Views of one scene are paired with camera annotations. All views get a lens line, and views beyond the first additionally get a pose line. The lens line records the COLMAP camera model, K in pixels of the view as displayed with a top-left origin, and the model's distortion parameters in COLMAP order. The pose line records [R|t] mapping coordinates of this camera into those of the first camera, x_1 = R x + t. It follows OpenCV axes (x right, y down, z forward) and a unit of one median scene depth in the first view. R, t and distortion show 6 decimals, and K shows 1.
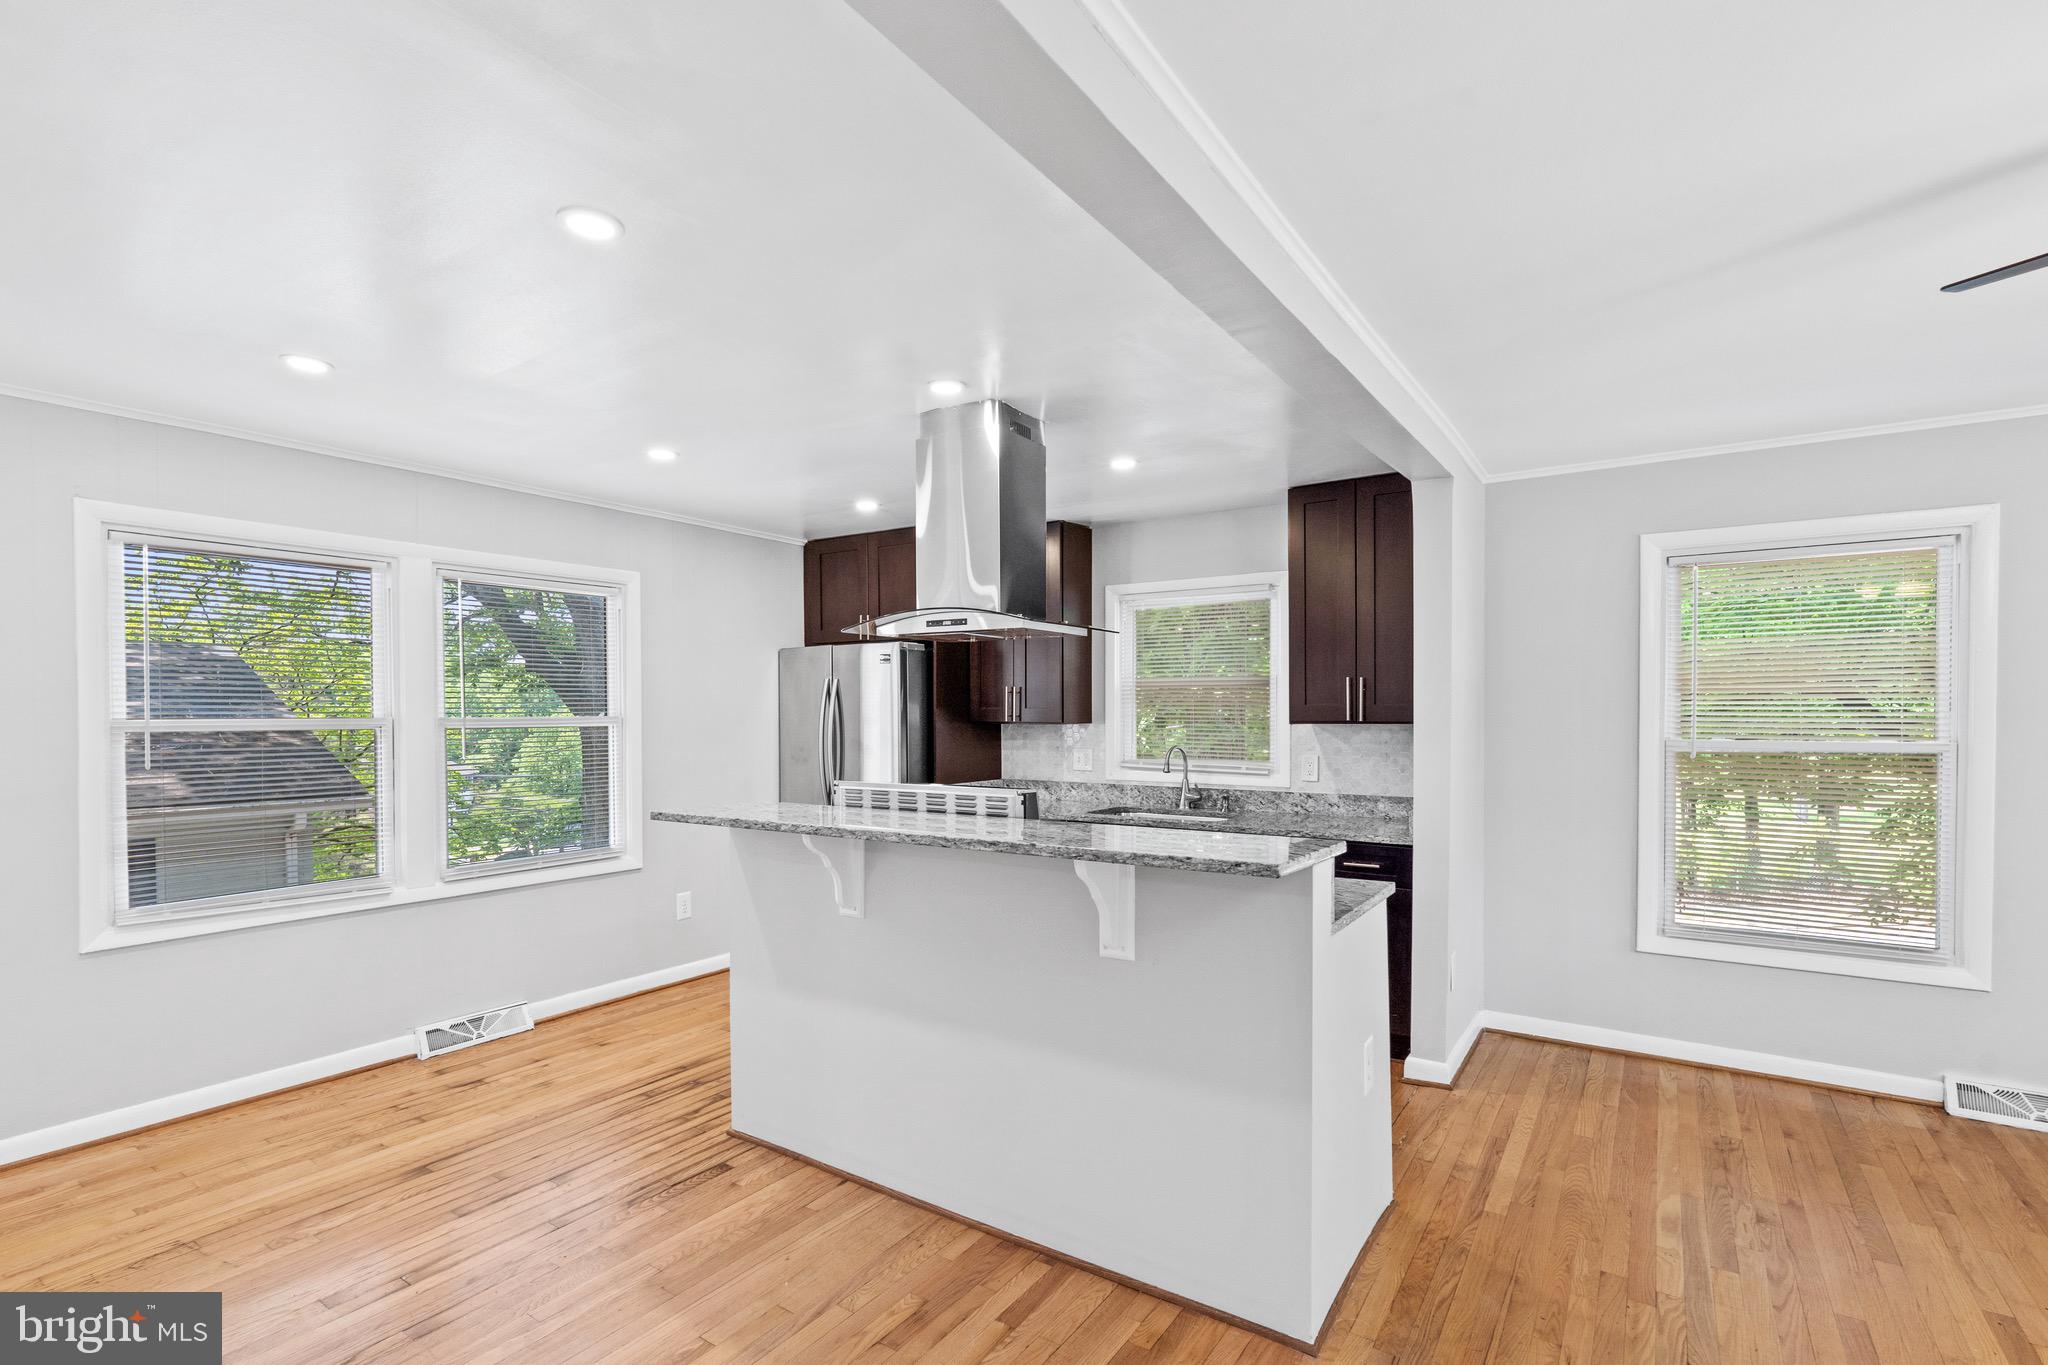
lens RADIAL K [[955.9, 0, 1020.1], [0, 955.9, 717.0], [0, 0, 1]] dist [-0.001239, -0.000411]
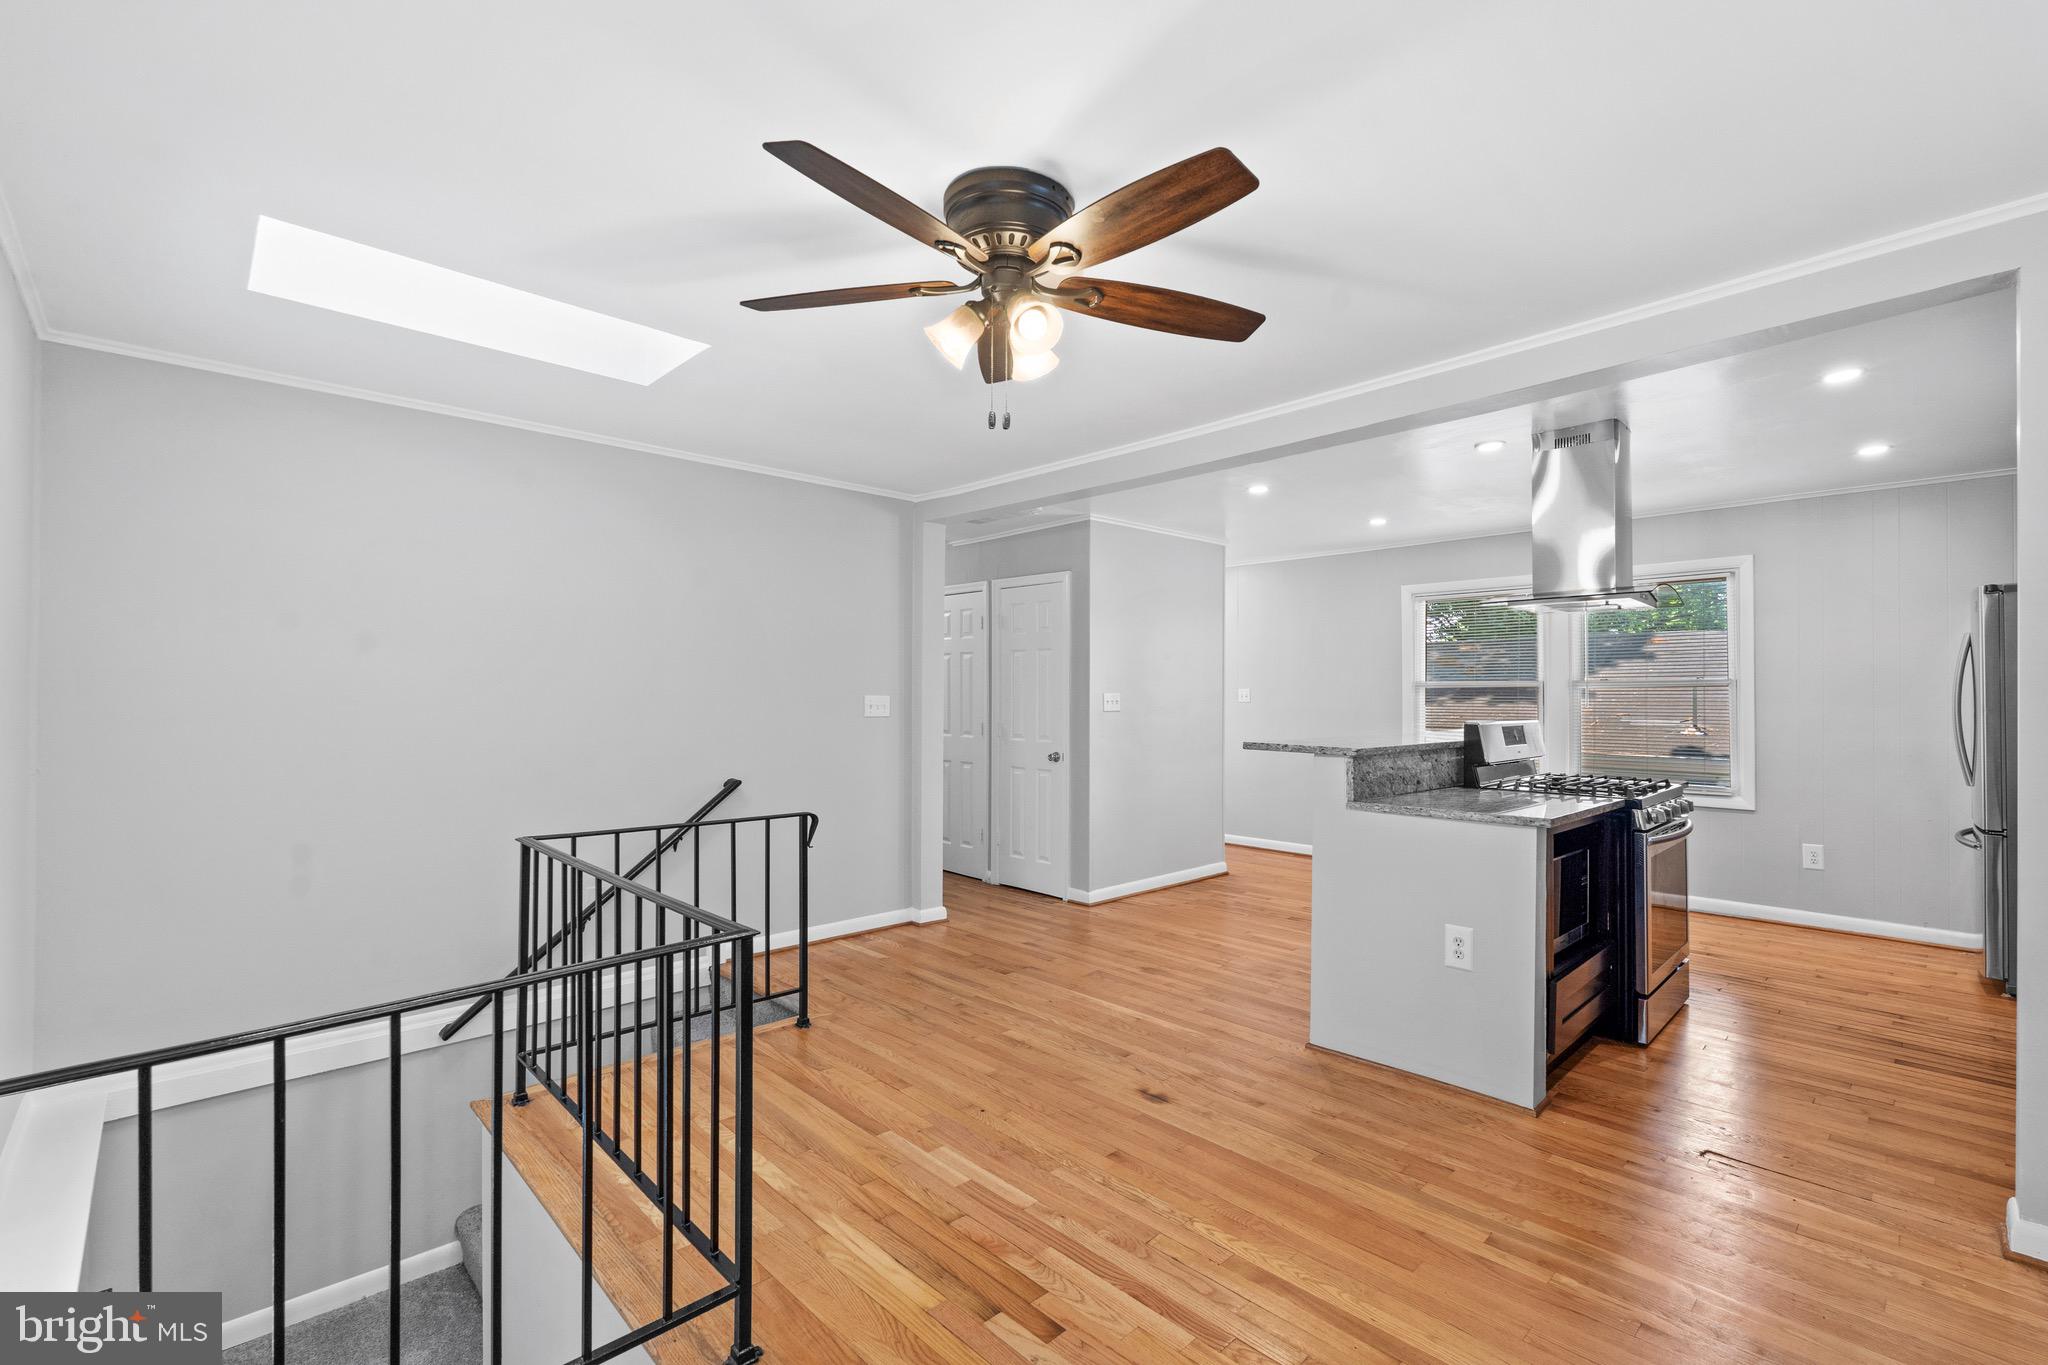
lens RADIAL K [[912.5, 0, 1011.5], [0, 912.5, 678.2], [0, 0, 1]] dist [-0.001090, -0.000199]
pose [[-0.222450, -0.014849, -0.974831, 1.215271], [-0.006560, 0.999884, -0.013733, 0.026701], [0.974922, 0.003340, -0.222521, 0.516266]]
